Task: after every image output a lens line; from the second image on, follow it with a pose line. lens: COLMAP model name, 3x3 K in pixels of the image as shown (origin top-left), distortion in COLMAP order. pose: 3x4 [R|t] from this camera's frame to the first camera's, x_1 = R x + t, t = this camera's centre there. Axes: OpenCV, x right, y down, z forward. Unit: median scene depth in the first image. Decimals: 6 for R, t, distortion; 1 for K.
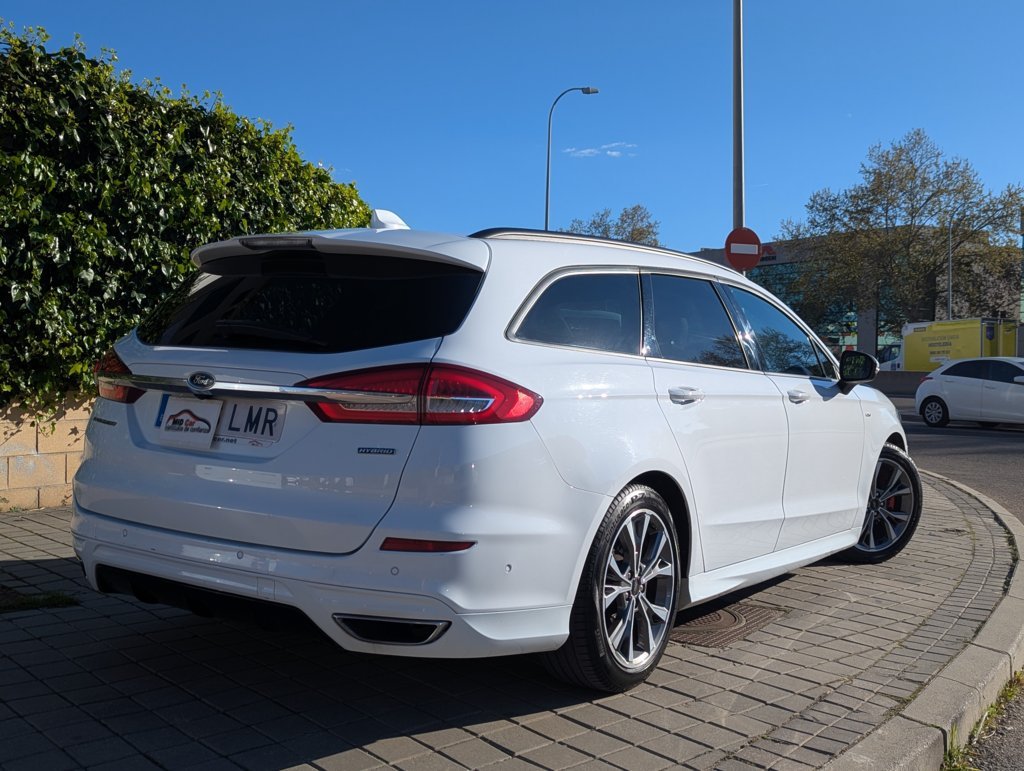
lens RADIAL K [[1087.5, 0, 512.5], [0, 1087.5, 388.6], [0, 0, 1]] dist [0.057446, 0.000000]
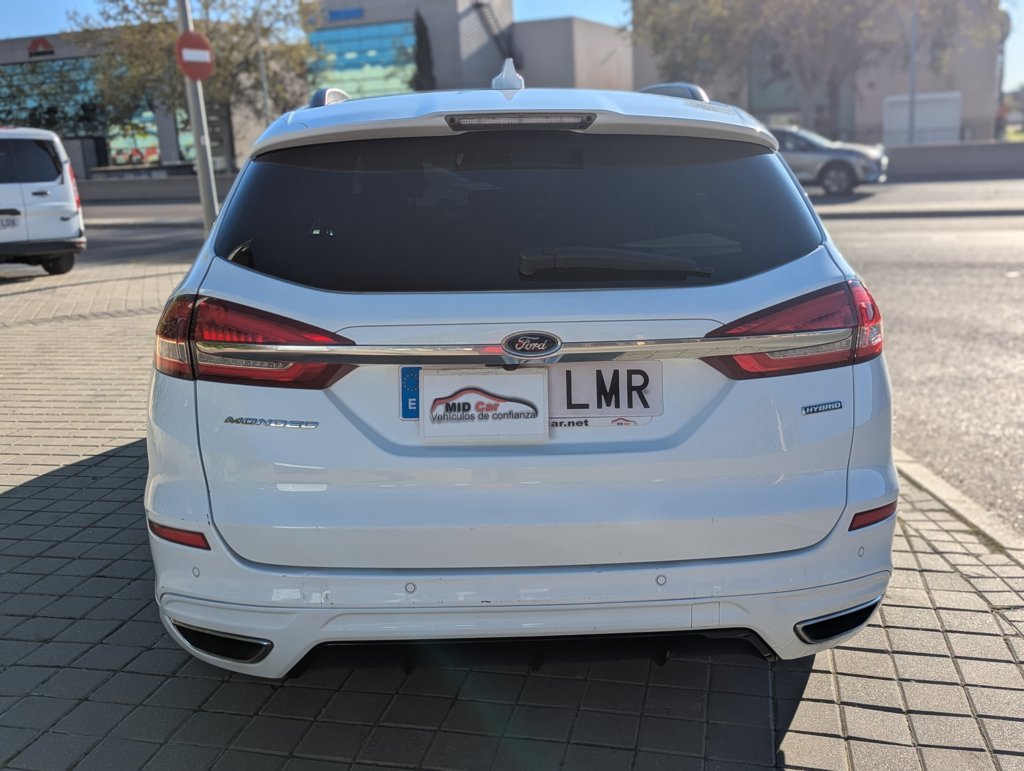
lens RADIAL K [[1087.5, 0, 509.4], [0, 1087.5, 381.6], [0, 0, 1]] dist [0.057446, 0.000000]
pose [[0.824689, -0.168840, 0.539798, -0.662430], [0.074905, 0.978600, 0.191653, -0.114086], [-0.560605, -0.117621, 0.819688, 0.461444]]
